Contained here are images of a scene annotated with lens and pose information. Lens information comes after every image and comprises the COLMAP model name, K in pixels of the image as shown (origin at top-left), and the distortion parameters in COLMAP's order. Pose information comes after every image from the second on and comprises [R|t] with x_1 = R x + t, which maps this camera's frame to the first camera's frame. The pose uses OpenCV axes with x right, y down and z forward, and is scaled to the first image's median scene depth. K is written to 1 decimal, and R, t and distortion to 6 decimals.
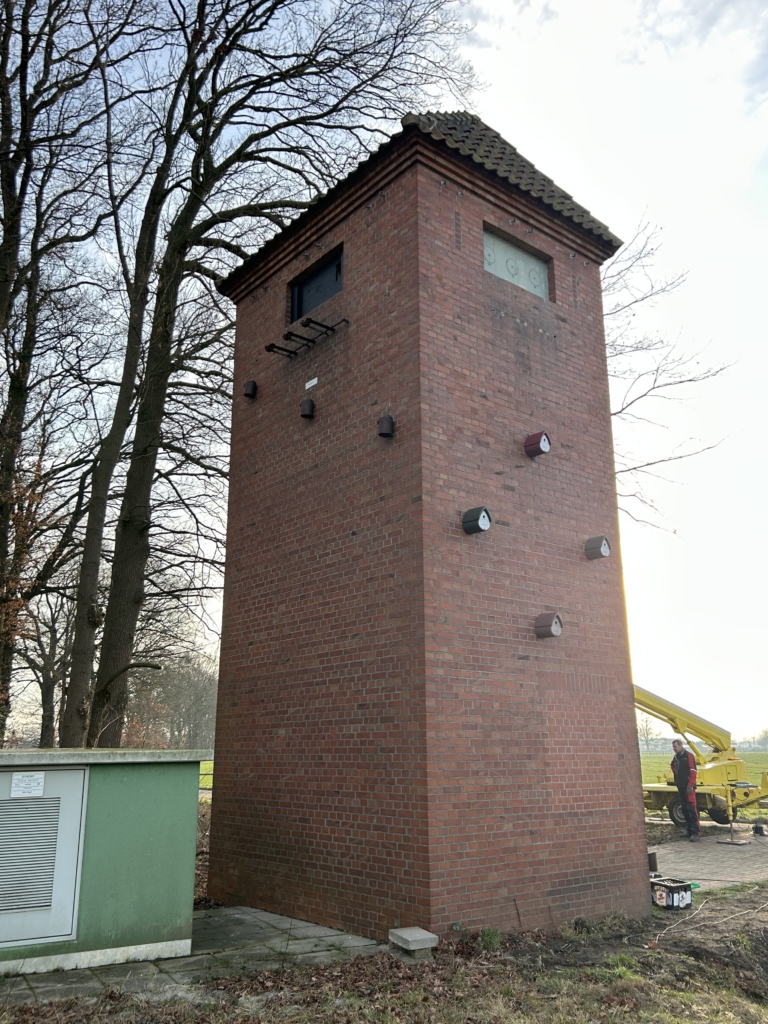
lens RADIAL K [[839.0, 0, 384.0], [0, 839.0, 512.0], [0, 0, 1]] dist [0.062433, -0.006461]
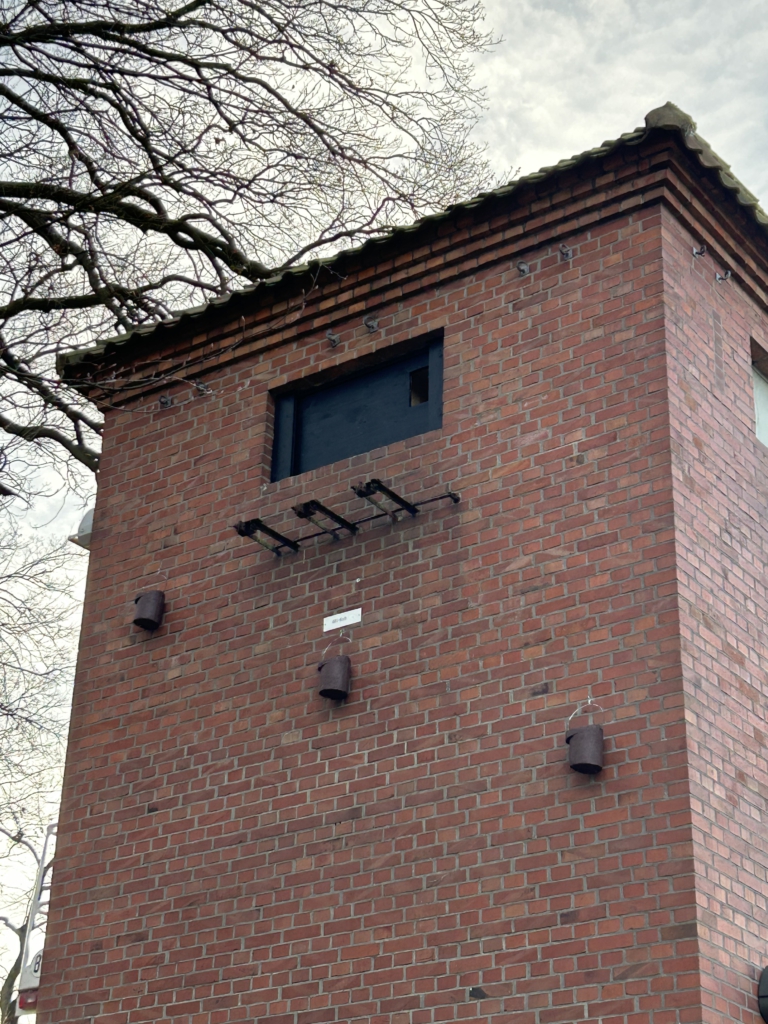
lens RADIAL K [[1877.2, 0, 384.0], [0, 1877.2, 512.0], [0, 0, 1]] dist [0.401849, -1.759064]
pose [[0.963934, 0.145216, 0.223033, -0.318829], [-0.097342, 0.972328, -0.212376, -0.000844], [-0.247702, 0.183006, 0.951395, 0.050253]]
